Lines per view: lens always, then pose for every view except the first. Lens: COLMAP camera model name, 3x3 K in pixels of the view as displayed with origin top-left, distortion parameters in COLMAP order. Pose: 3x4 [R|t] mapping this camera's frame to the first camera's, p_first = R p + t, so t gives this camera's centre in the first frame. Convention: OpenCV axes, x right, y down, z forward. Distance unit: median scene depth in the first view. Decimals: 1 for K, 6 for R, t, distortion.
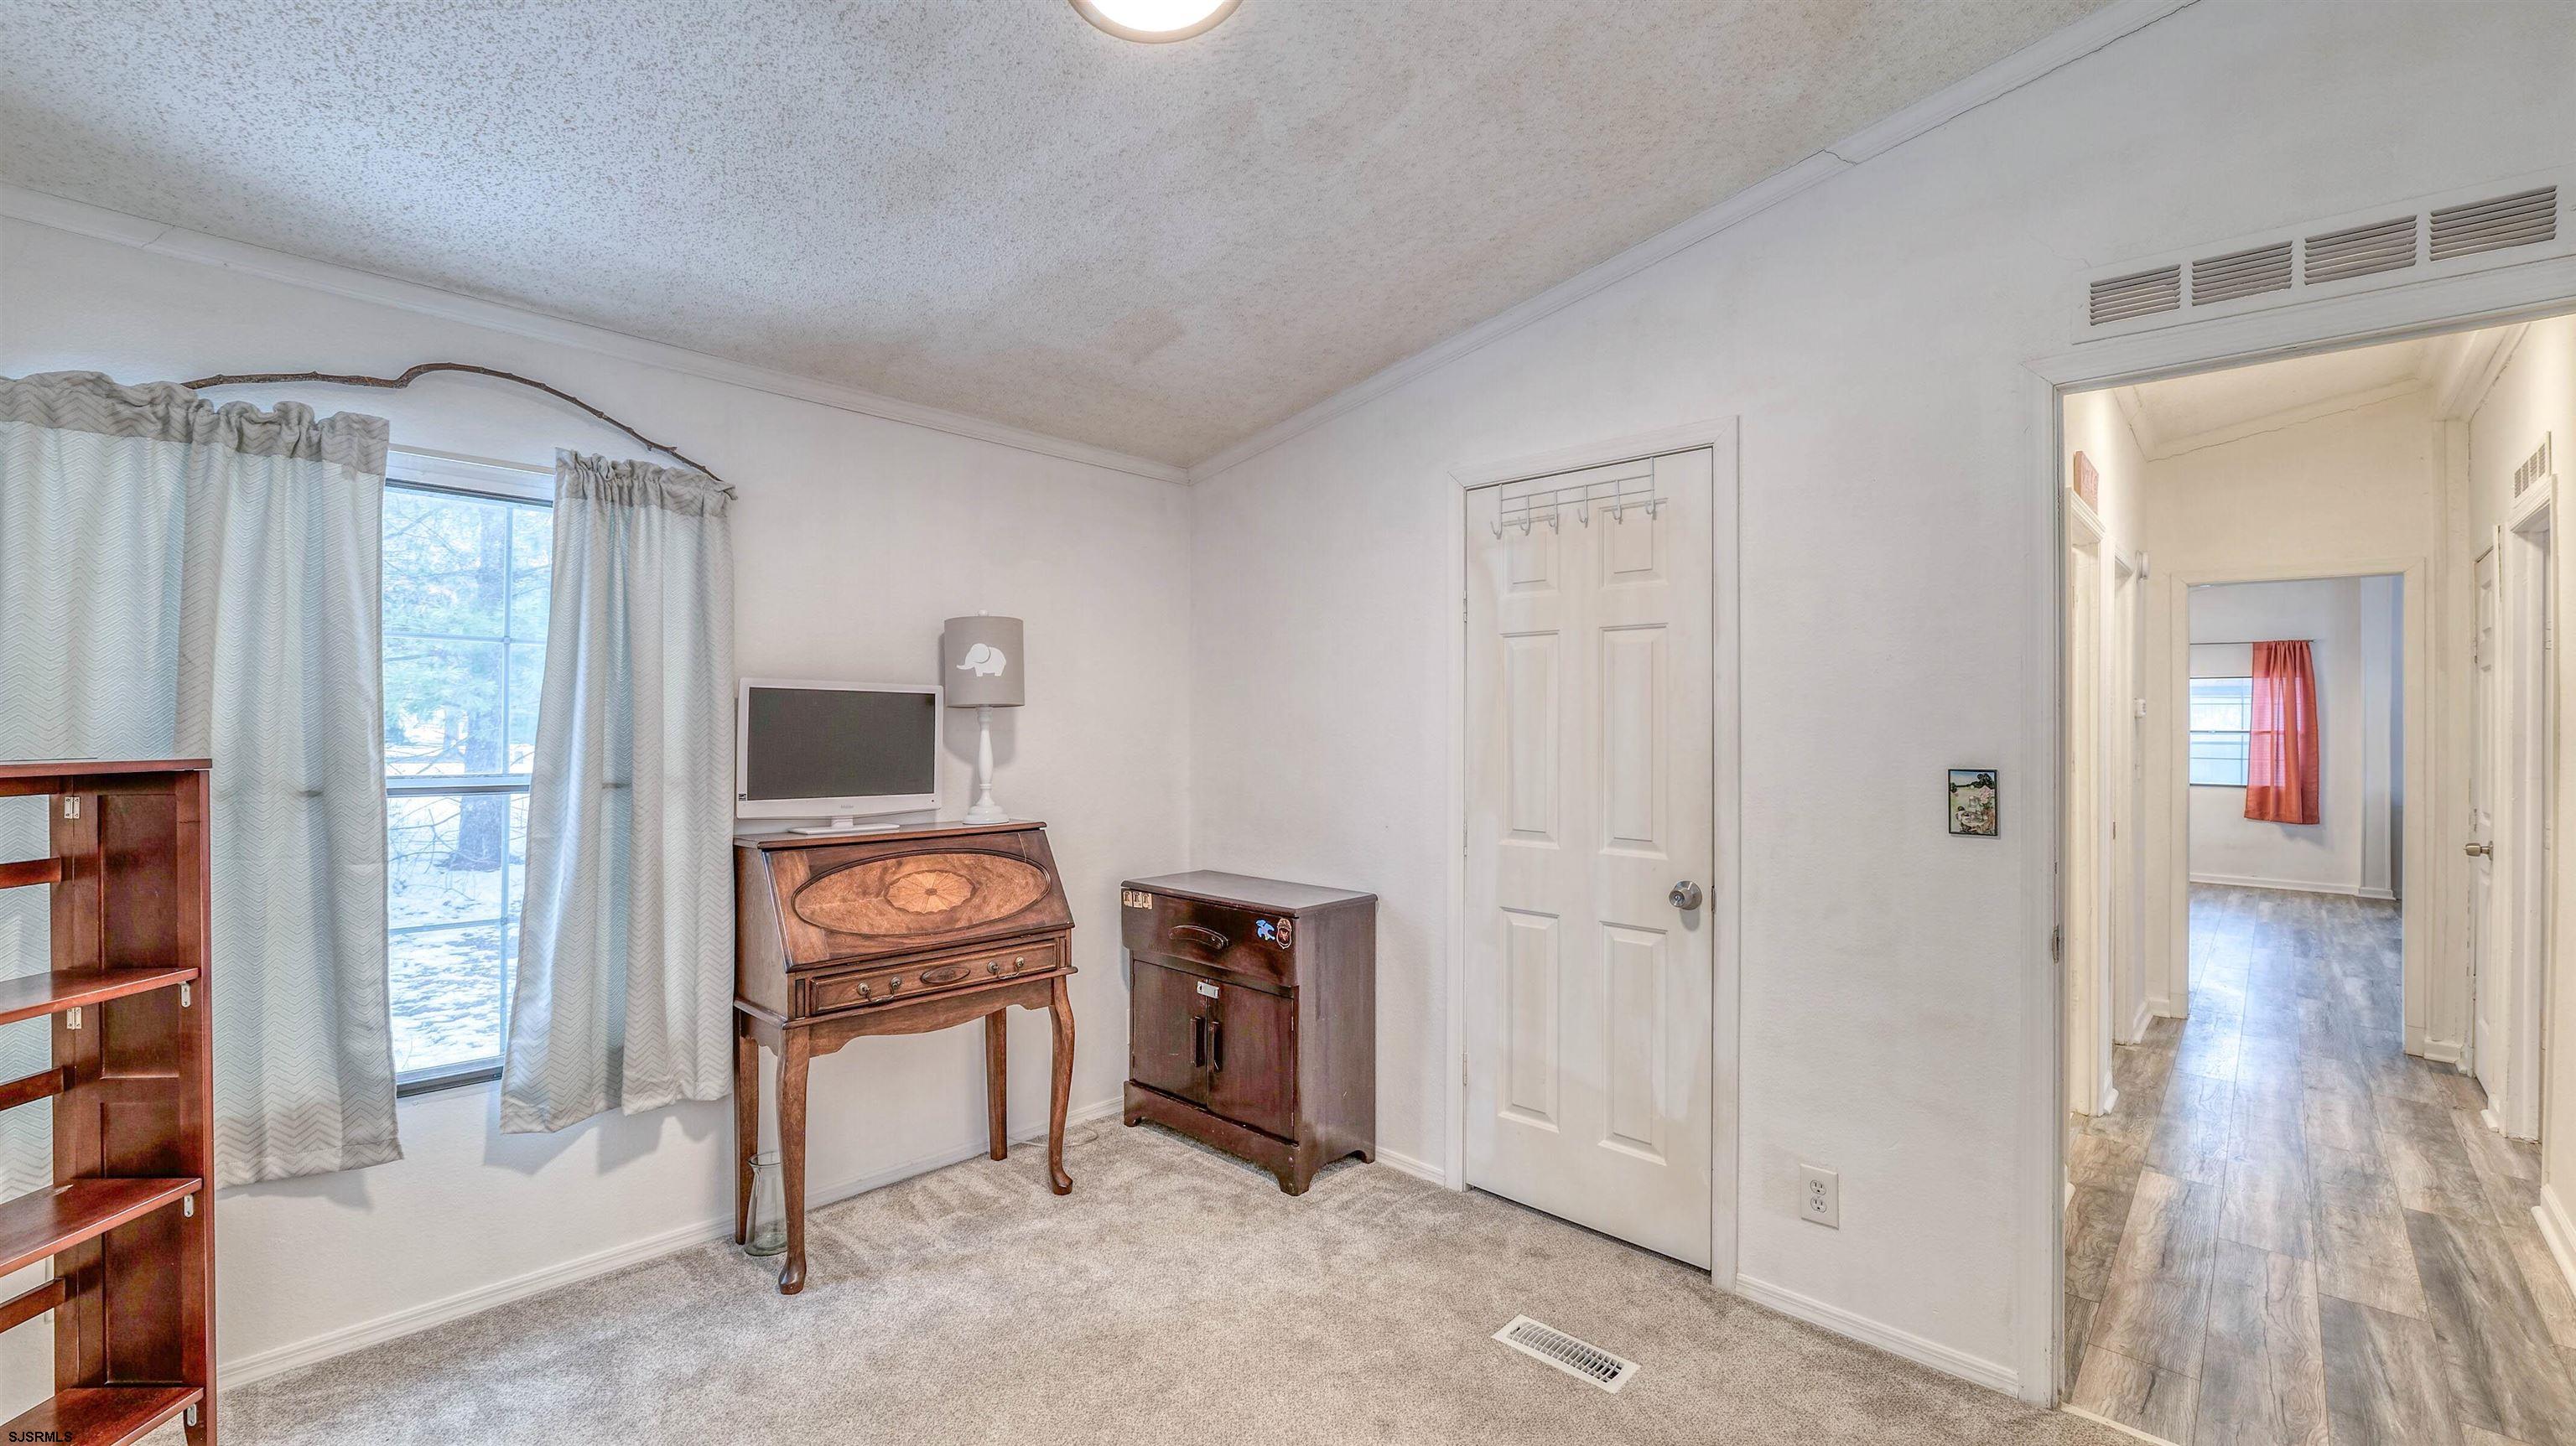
lens RADIAL K [[1045.1, 0, 1275.2], [0, 1045.1, 717.7], [0, 0, 1]] dist [-0.013674, 0.001296]
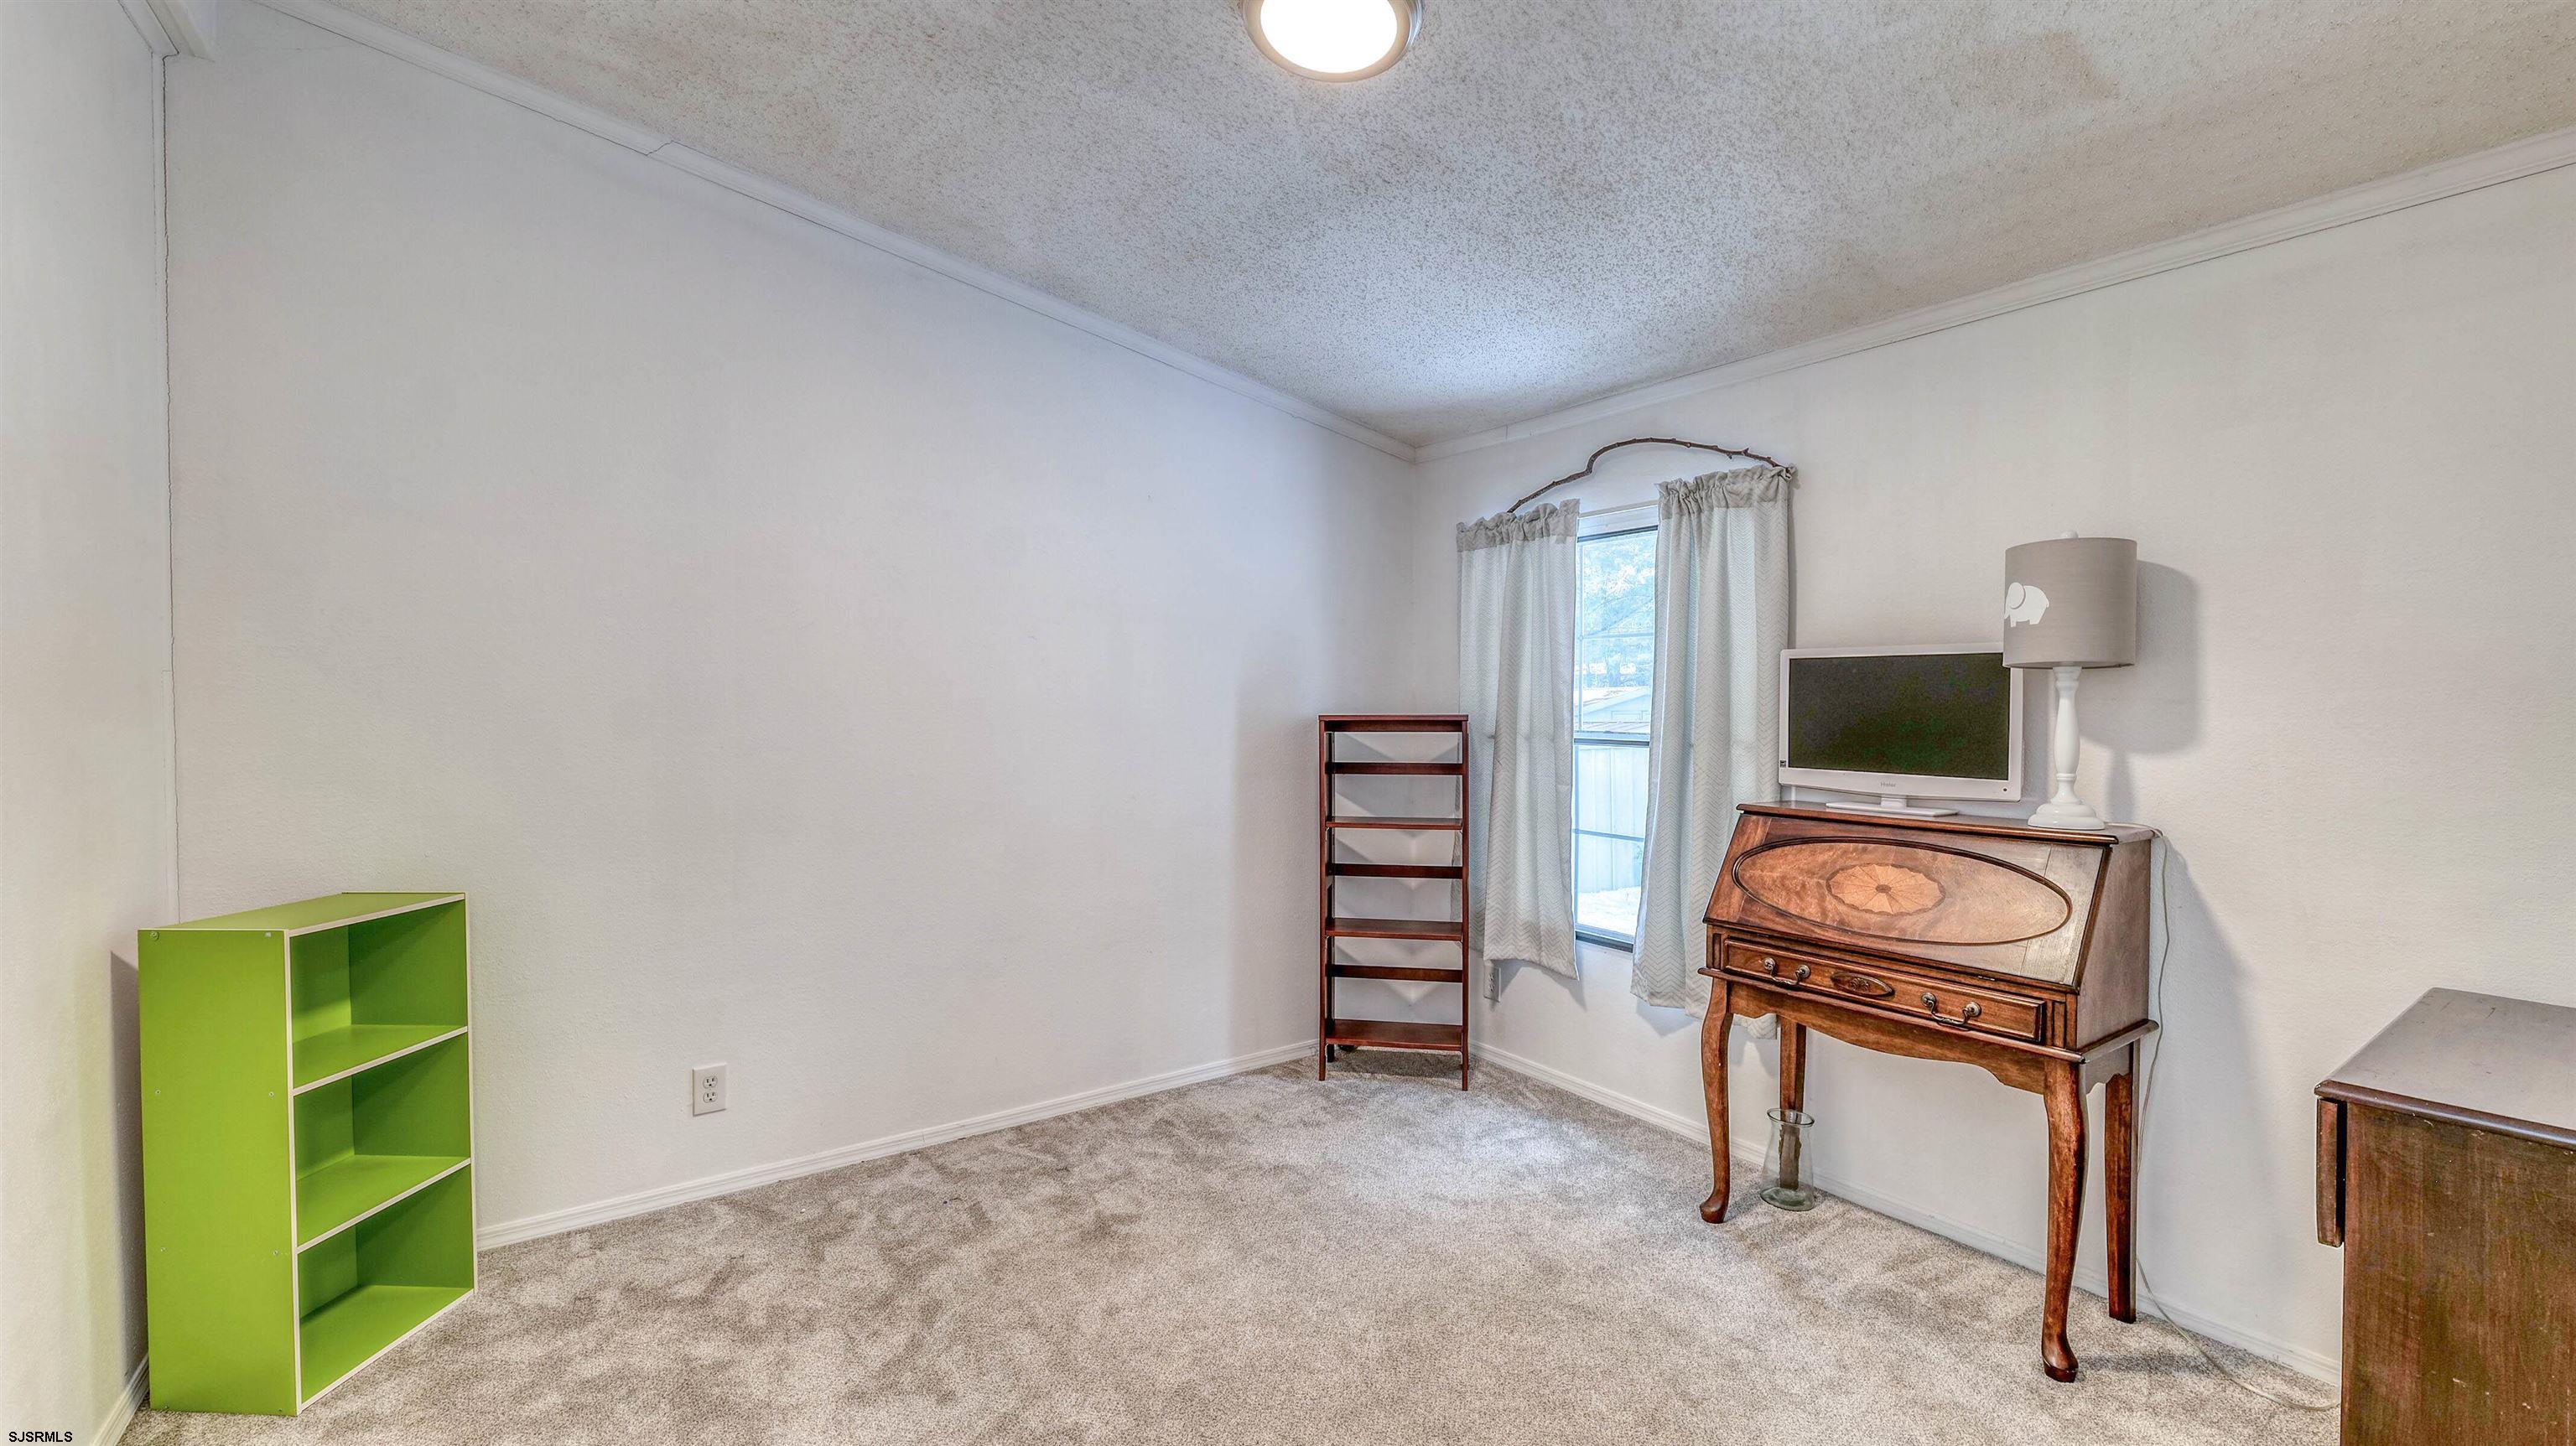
lens RADIAL K [[1045.1, 0, 1275.2], [0, 1045.1, 717.7], [0, 0, 1]] dist [-0.013674, 0.001296]
pose [[-0.195678, 0.010226, -0.980615, 0.629153], [0.009291, 0.999920, 0.008573, 0.016491], [0.980624, -0.007433, -0.195758, 0.718512]]
